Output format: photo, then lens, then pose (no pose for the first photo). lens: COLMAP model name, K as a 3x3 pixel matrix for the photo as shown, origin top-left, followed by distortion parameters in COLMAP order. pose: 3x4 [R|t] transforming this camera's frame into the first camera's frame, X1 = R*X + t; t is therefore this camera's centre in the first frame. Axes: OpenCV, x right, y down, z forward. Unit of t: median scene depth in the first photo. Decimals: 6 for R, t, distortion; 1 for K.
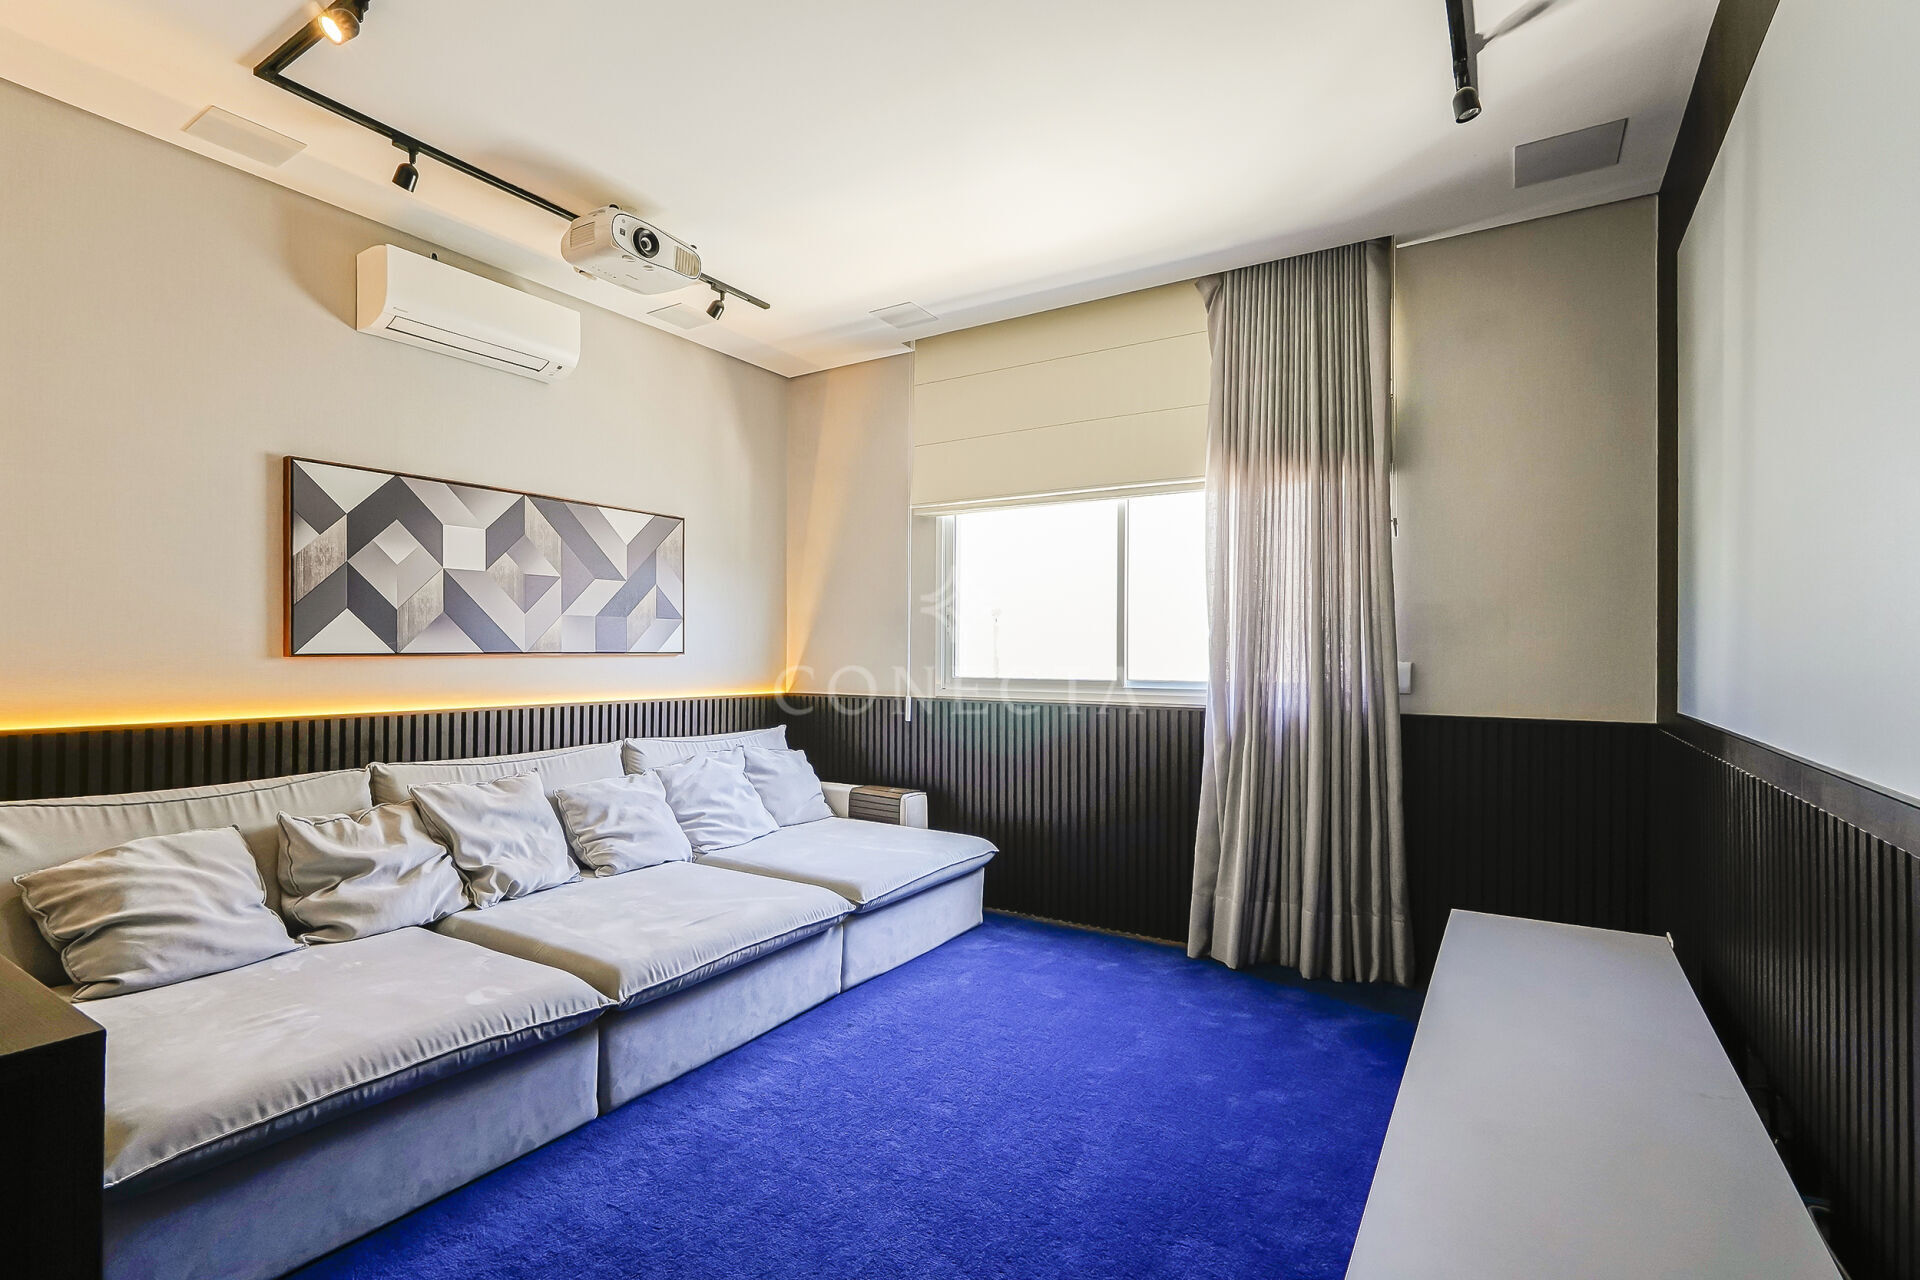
lens RADIAL K [[881.6, 0, 960.1], [0, 881.6, 645.8], [0, 0, 1]] dist [-0.020656, 0.013559]
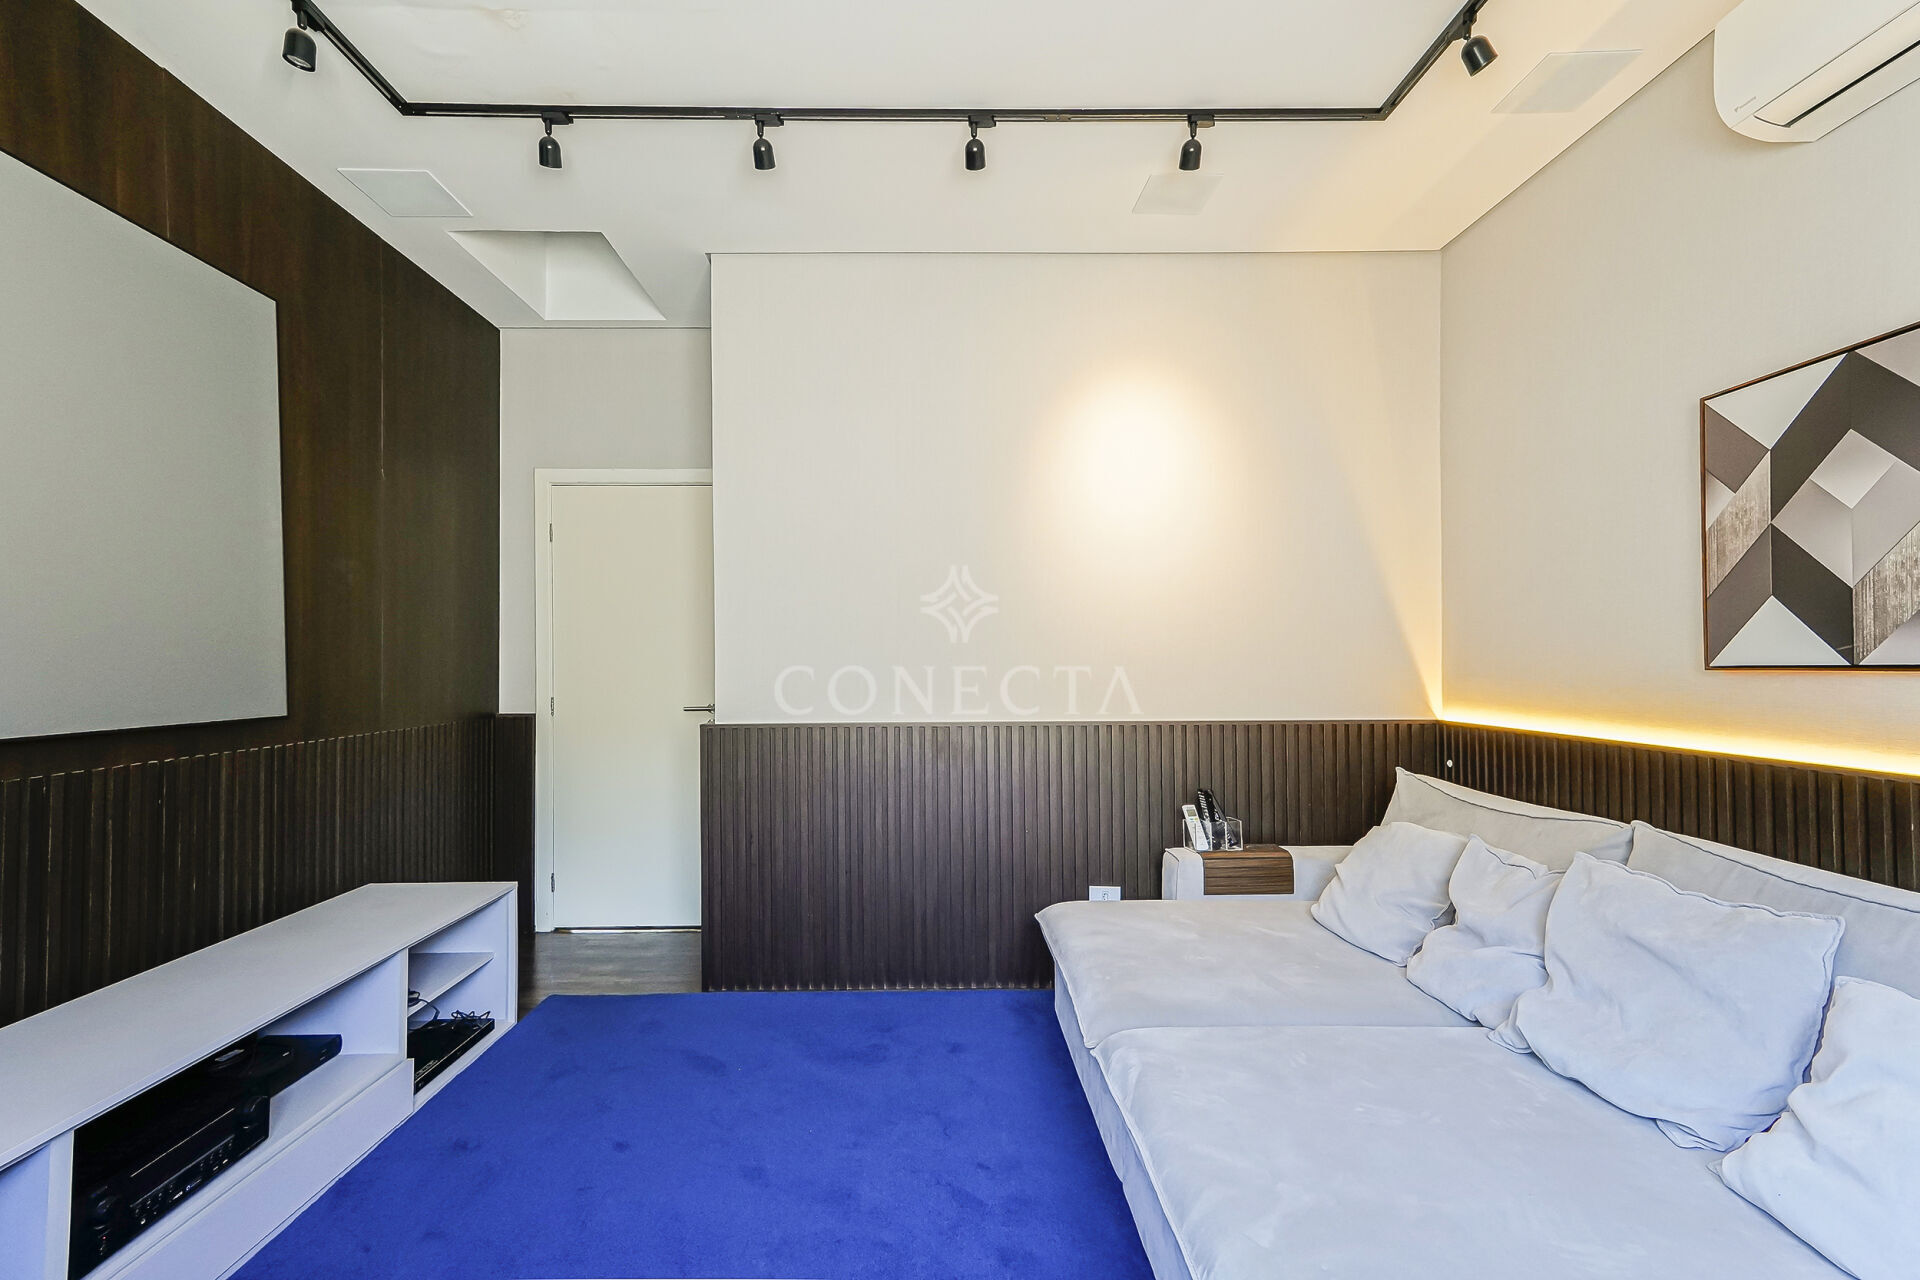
lens RADIAL K [[881.6, 0, 957.4], [0, 881.6, 645.7], [0, 0, 1]] dist [-0.020656, 0.013559]
pose [[-0.830444, -0.011333, -0.556987, 0.157055], [0.003128, 0.999682, -0.025004, 0.008350], [0.557093, -0.022507, -0.830145, 1.200011]]
